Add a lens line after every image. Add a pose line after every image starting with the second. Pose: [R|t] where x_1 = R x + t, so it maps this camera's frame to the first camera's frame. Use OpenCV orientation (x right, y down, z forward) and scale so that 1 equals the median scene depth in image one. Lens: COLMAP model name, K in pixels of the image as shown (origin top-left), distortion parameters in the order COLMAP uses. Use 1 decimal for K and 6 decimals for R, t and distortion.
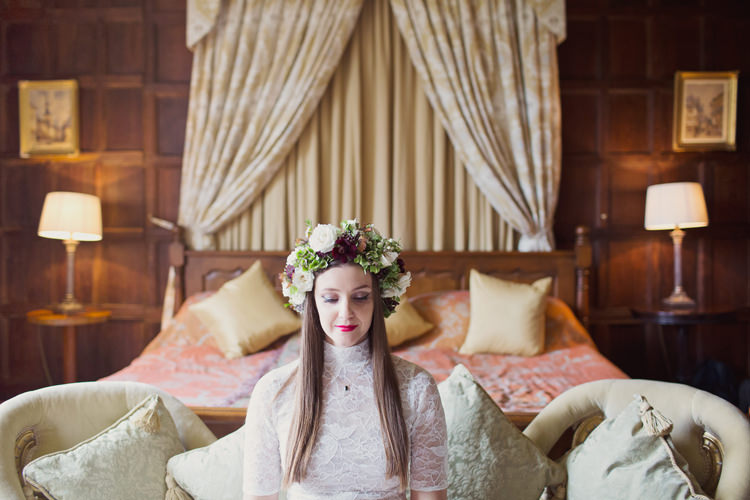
lens RADIAL K [[751.2, 0, 367.8], [0, 751.2, 247.8], [0, 0, 1]] dist [-0.046967, 0.000000]
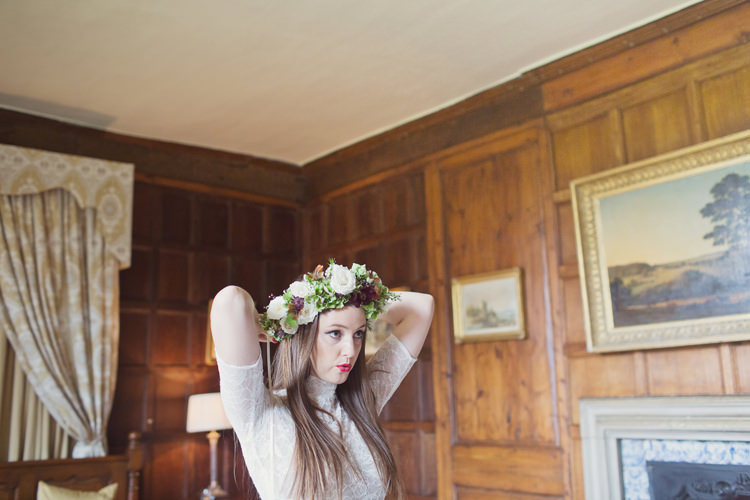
lens RADIAL K [[751.2, 0, 377.0], [0, 751.2, 250.7], [0, 0, 1]] dist [-0.046967, 0.000000]
pose [[0.737286, 0.114499, 0.665807, -0.217800], [0.034473, 0.977873, -0.206339, -0.051129], [-0.674701, 0.175083, 0.717025, -0.088526]]
